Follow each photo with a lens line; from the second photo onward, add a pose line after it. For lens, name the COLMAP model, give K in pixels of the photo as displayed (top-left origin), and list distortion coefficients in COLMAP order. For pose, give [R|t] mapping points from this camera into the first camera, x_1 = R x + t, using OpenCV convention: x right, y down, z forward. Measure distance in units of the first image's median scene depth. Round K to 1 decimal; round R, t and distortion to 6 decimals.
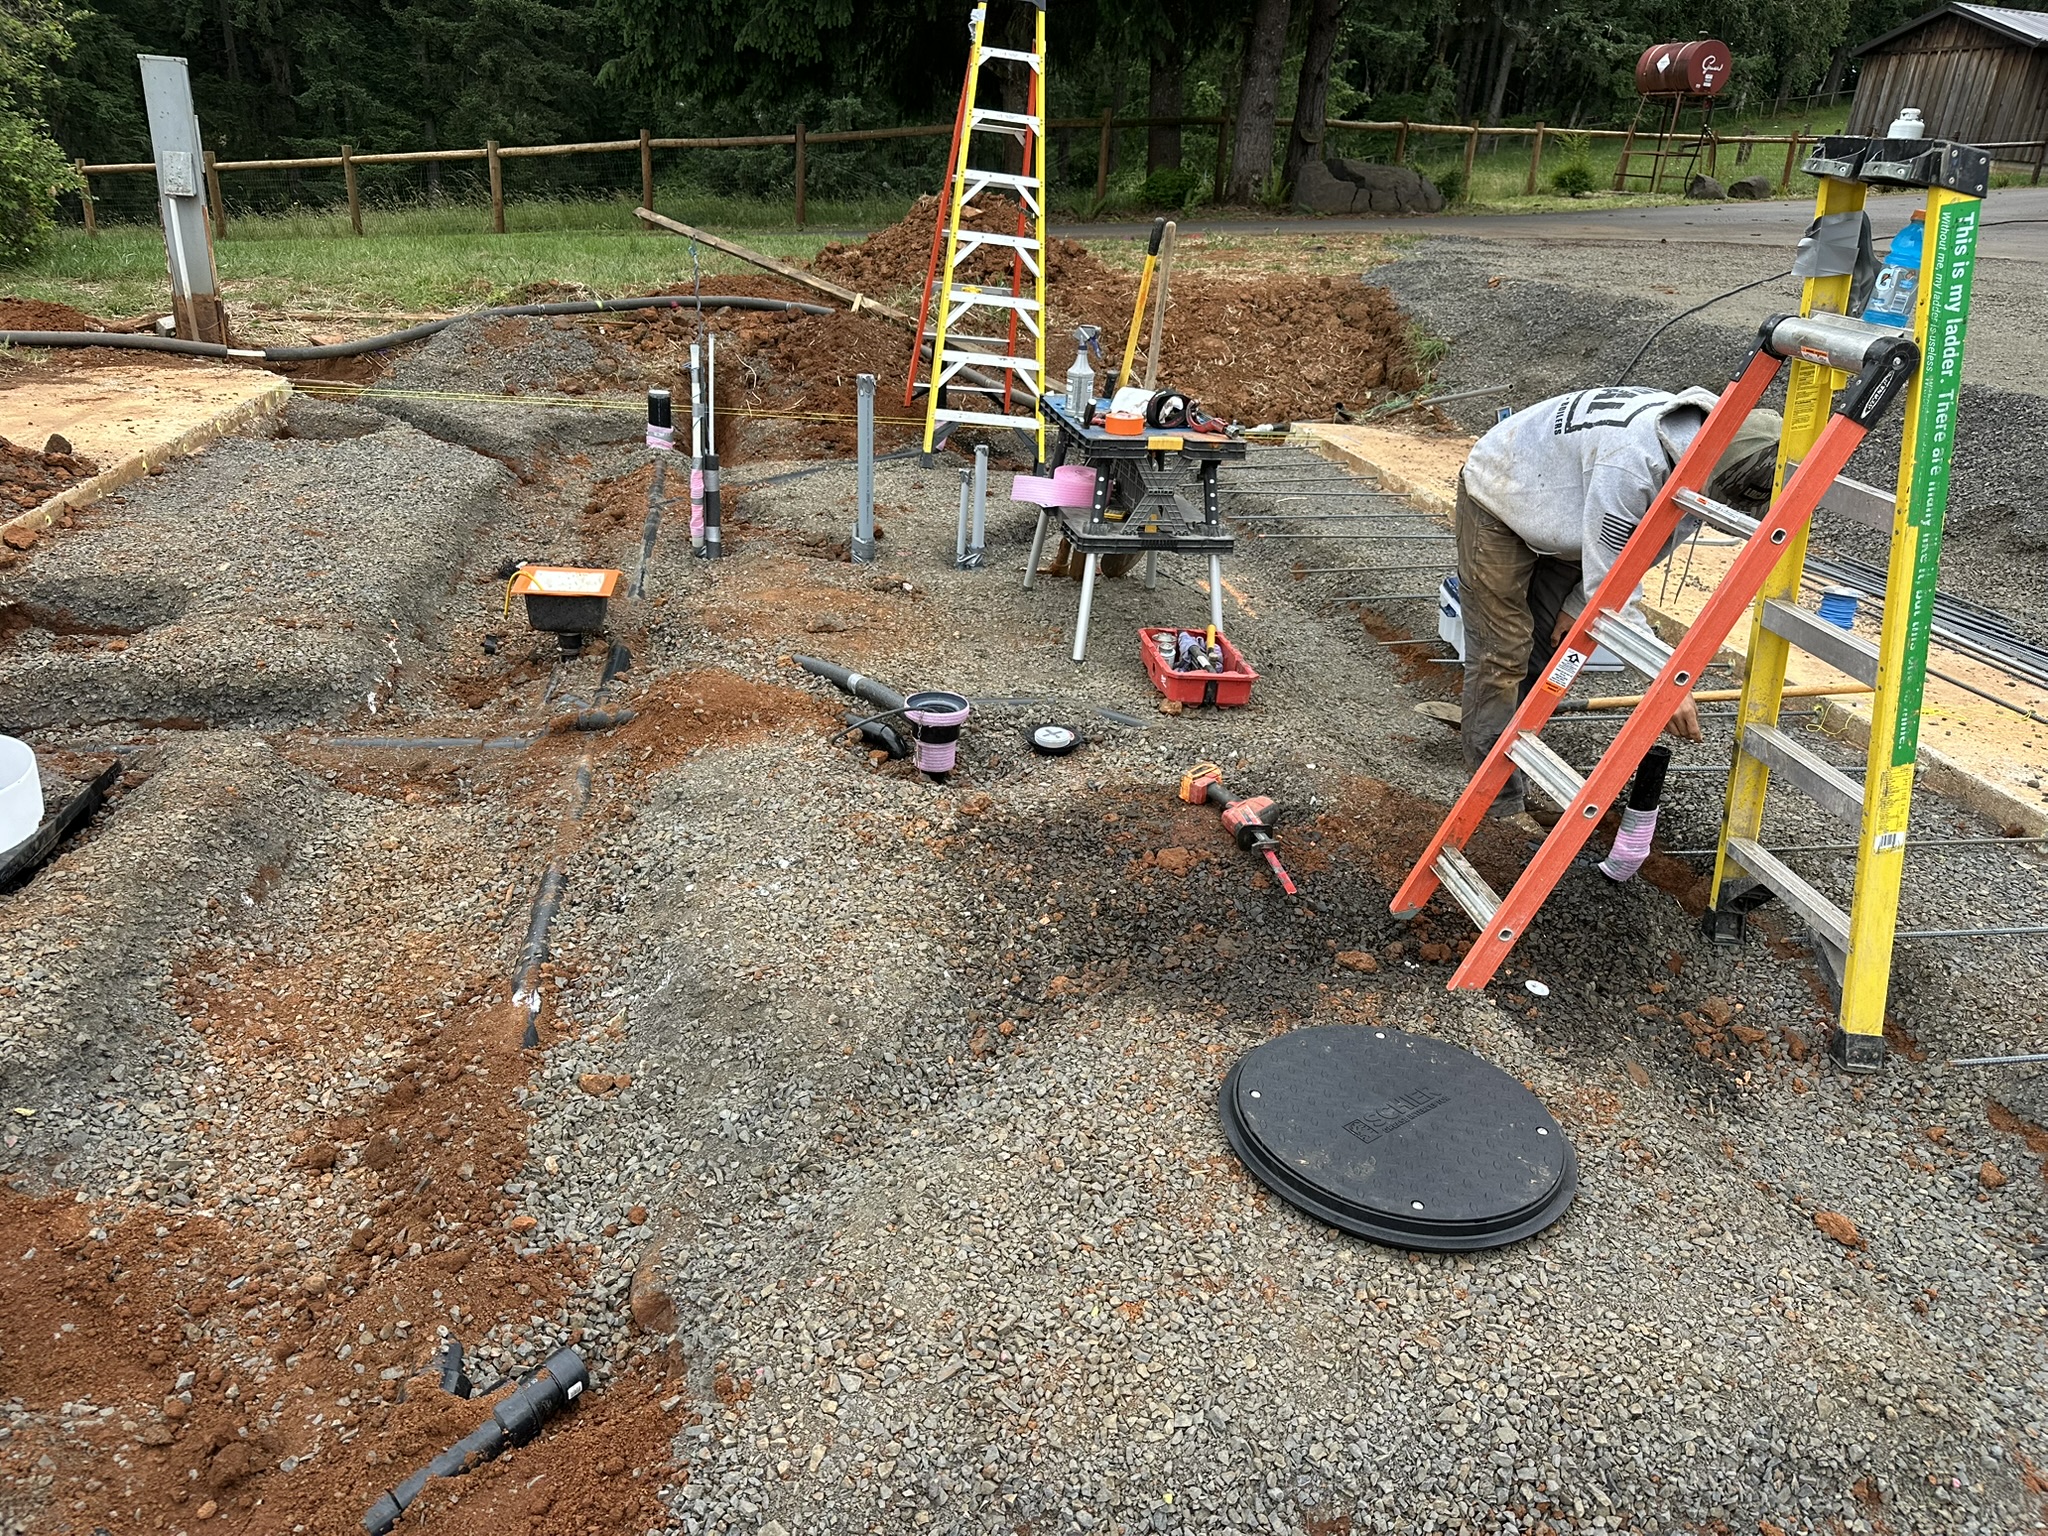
lens RADIAL K [[1440.3, 0, 1024.0], [0, 1440.3, 768.0], [0, 0, 1]] dist [-0.000490, 0.000104]
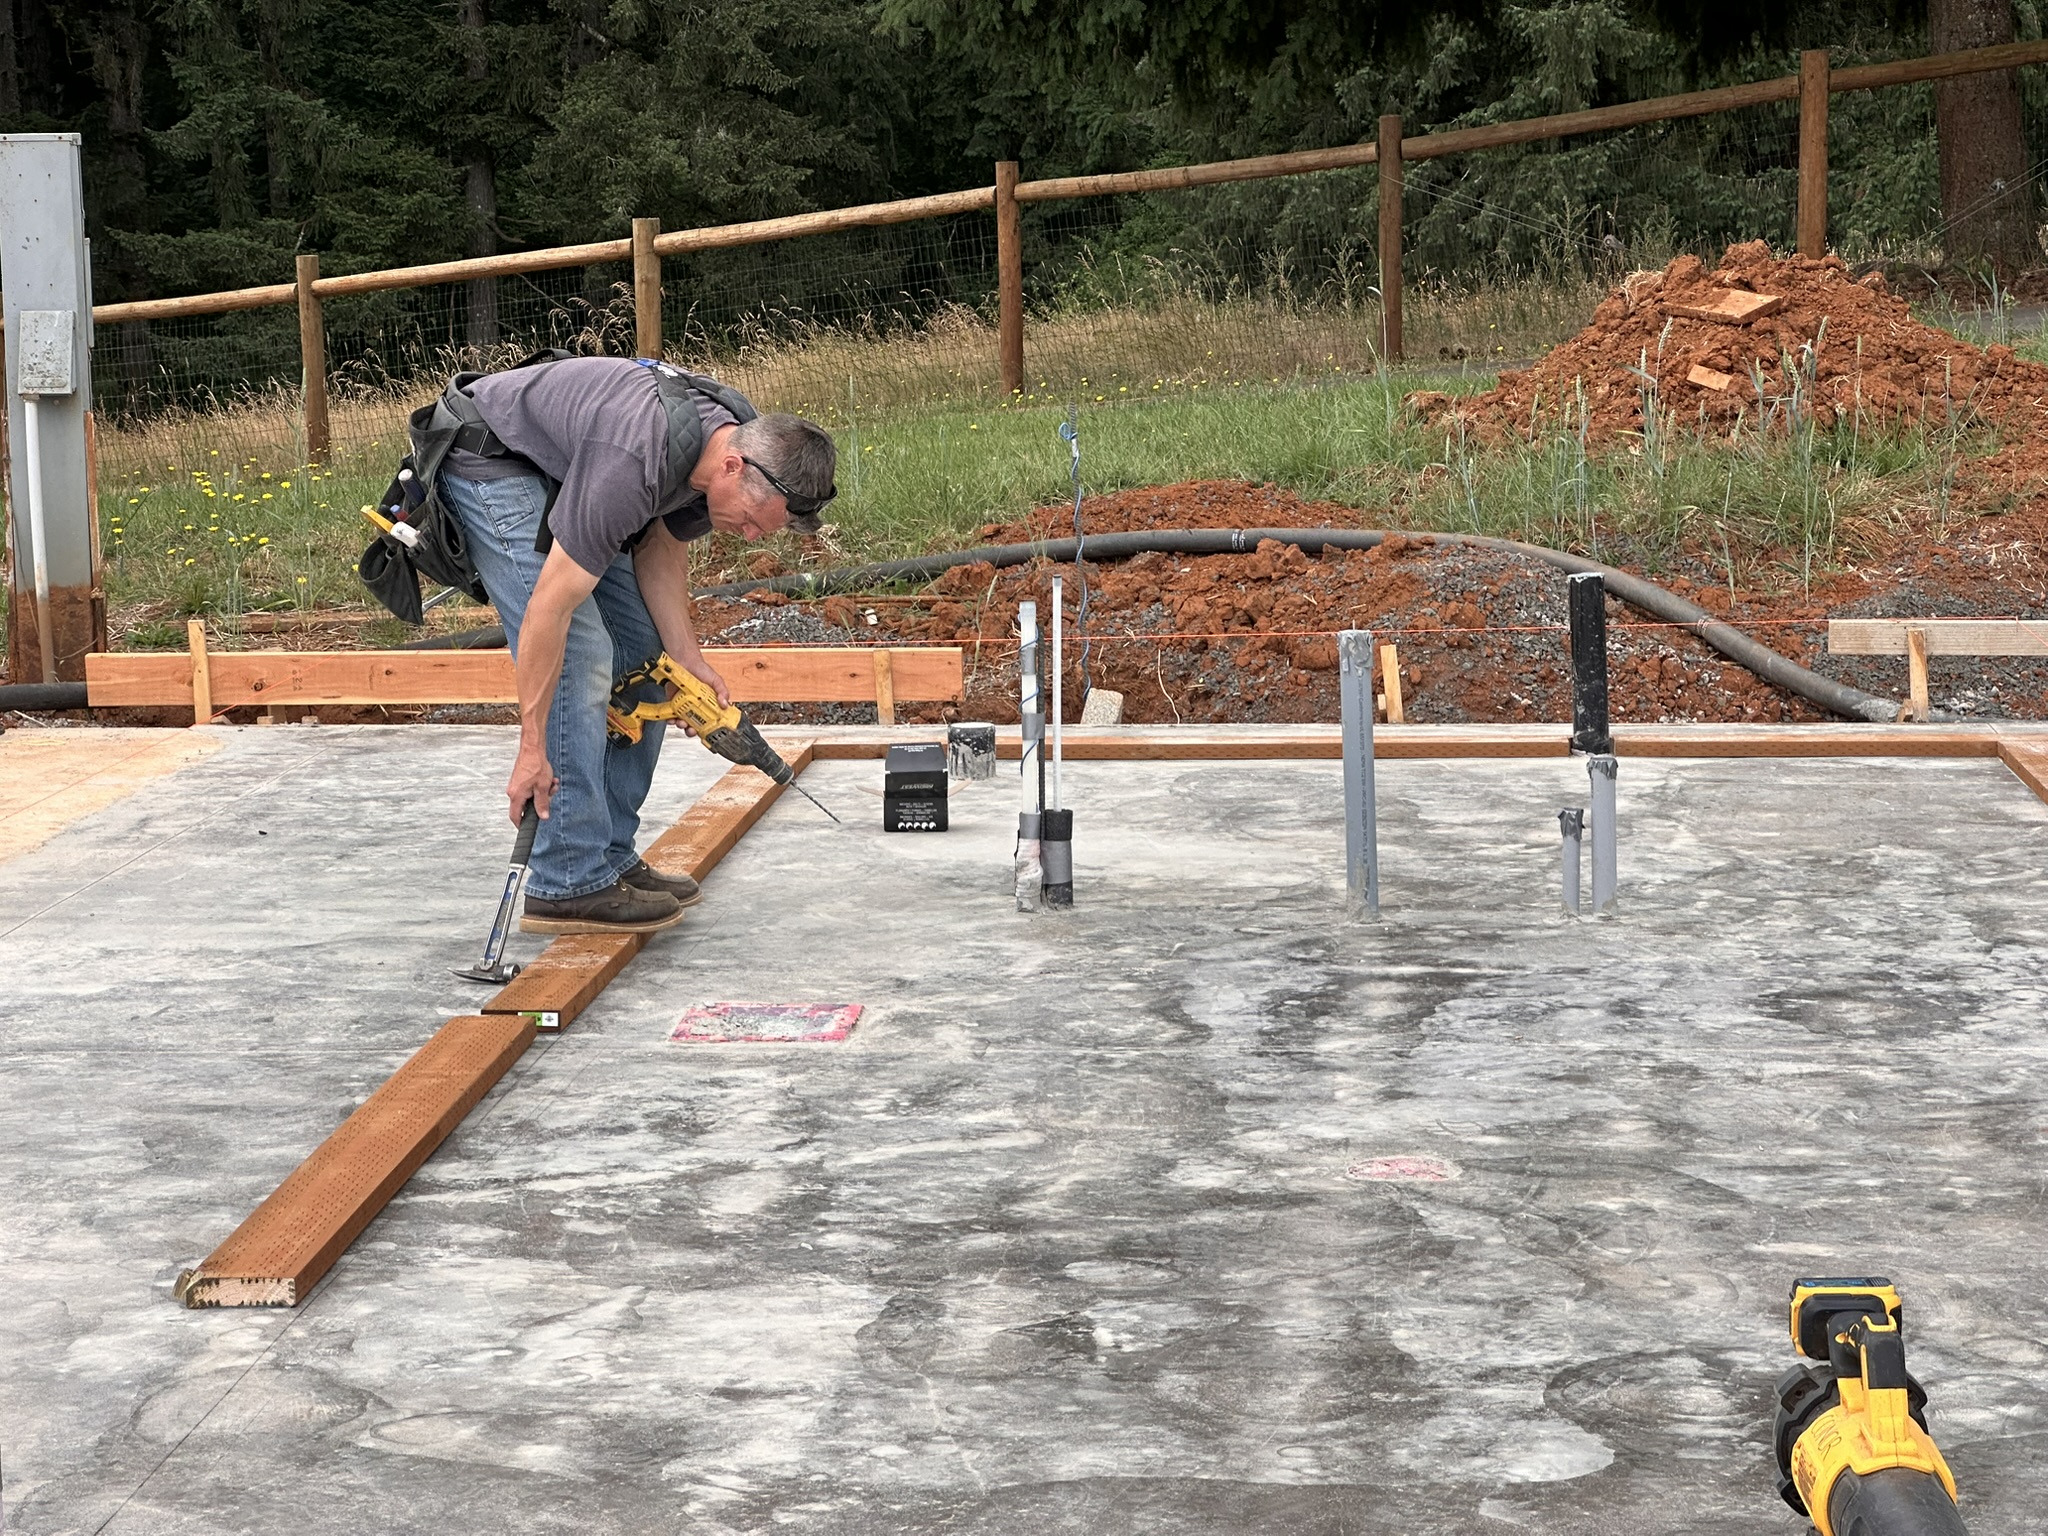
lens RADIAL K [[4696.1, 0, 1024.0], [0, 4696.1, 768.0], [0, 0, 1]] dist [0.052398, 0.189849]
pose [[0.967305, -0.049216, -0.248795, 0.060078], [-0.019165, 0.964000, -0.265209, 0.067743], [0.252891, 0.261306, 0.931539, -0.177642]]
